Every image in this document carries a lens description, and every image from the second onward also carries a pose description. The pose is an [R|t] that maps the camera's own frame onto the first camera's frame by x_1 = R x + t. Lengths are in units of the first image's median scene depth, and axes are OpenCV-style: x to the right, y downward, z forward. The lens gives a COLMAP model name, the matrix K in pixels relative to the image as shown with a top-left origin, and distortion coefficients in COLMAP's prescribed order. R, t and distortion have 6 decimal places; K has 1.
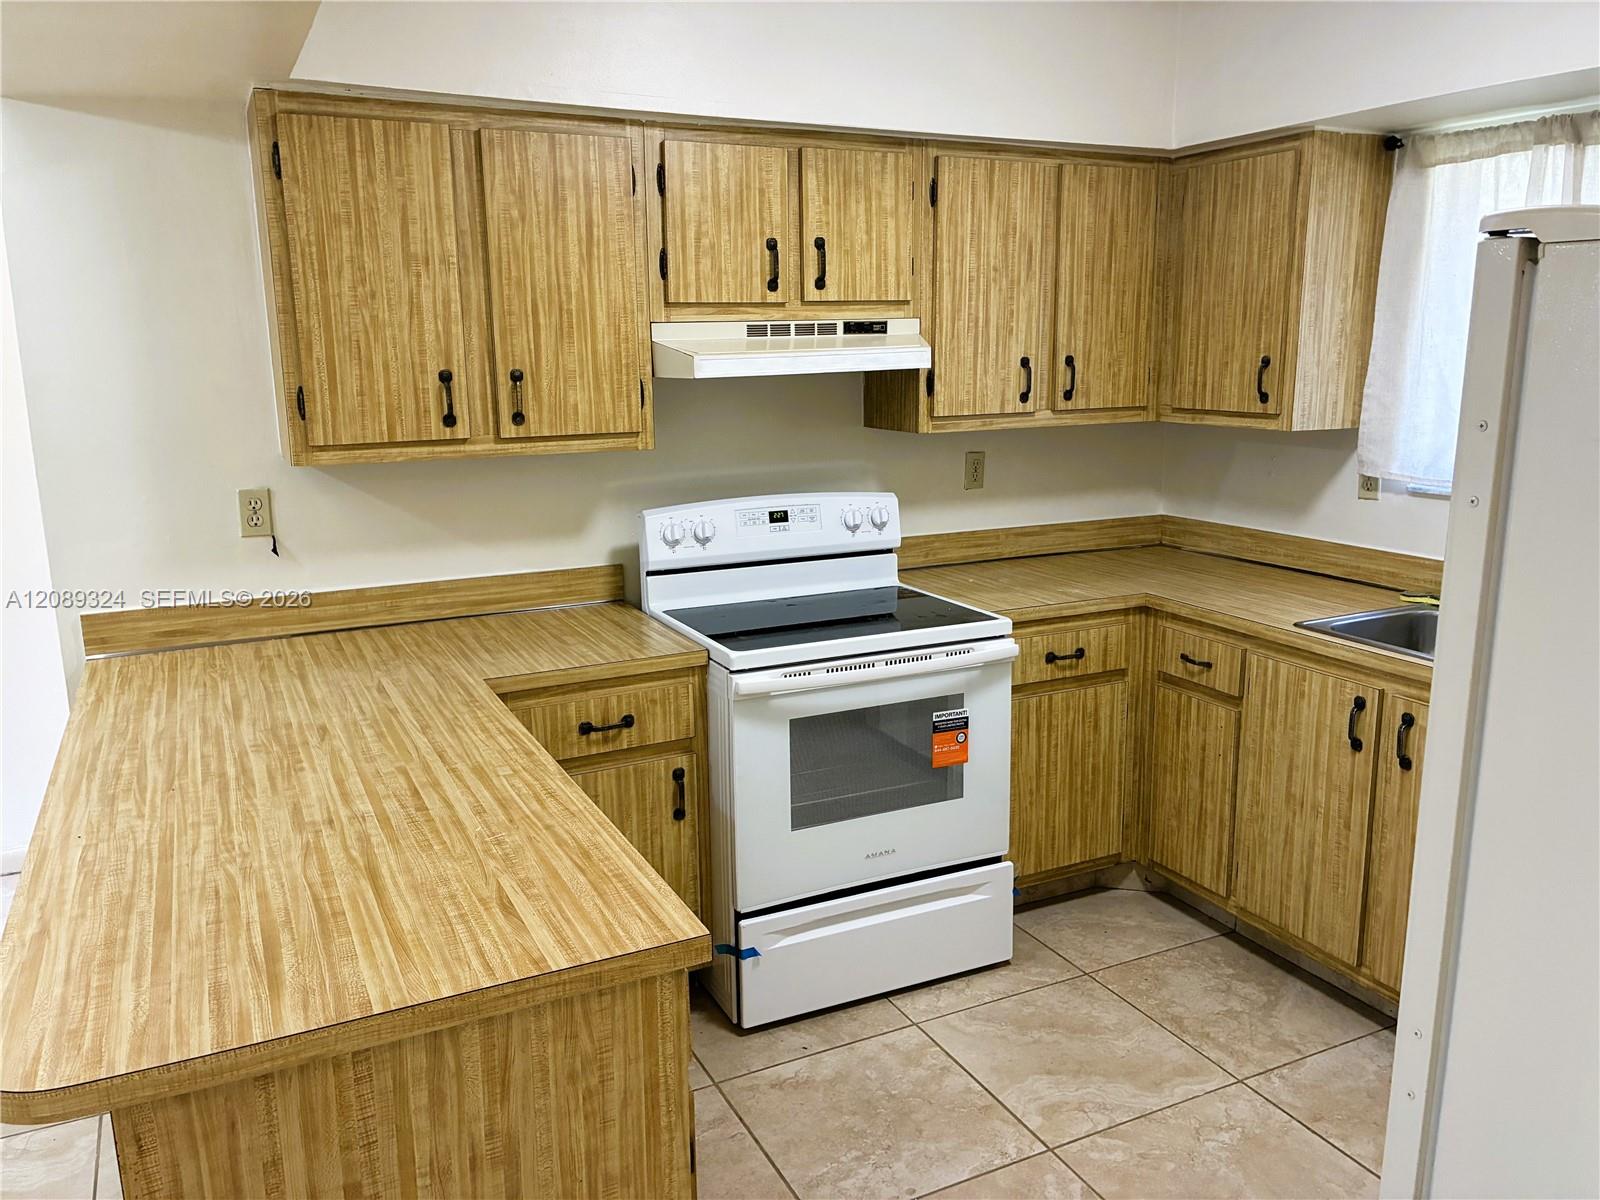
lens RADIAL K [[1213.1, 0, 800.0], [0, 1213.1, 600.0], [0, 0, 1]] dist [0.063221, -0.096254]
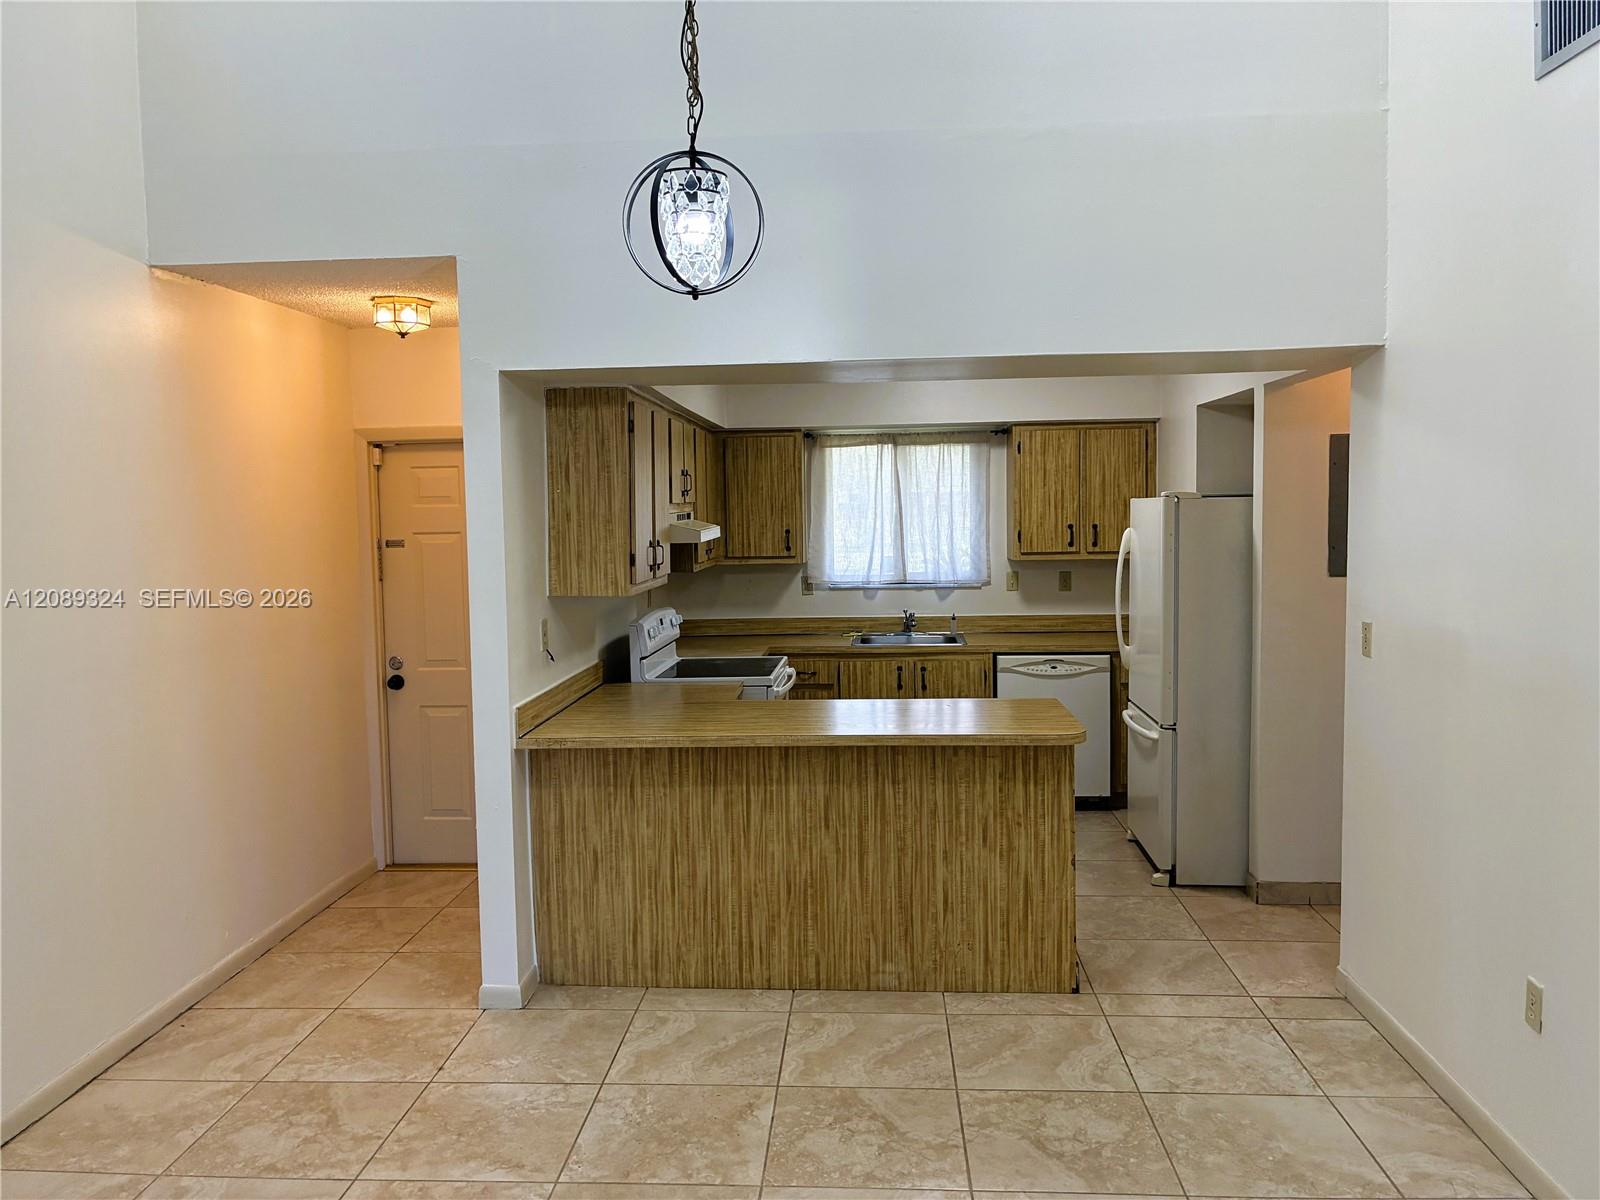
lens RADIAL K [[1213.1, 0, 800.0], [0, 1213.1, 600.0], [0, 0, 1]] dist [0.063221, -0.096254]
pose [[0.499868, -0.063397, 0.863778, -1.531810], [0.193590, 0.980263, -0.040084, 0.008865], [-0.844189, 0.187255, 0.502276, -0.047997]]
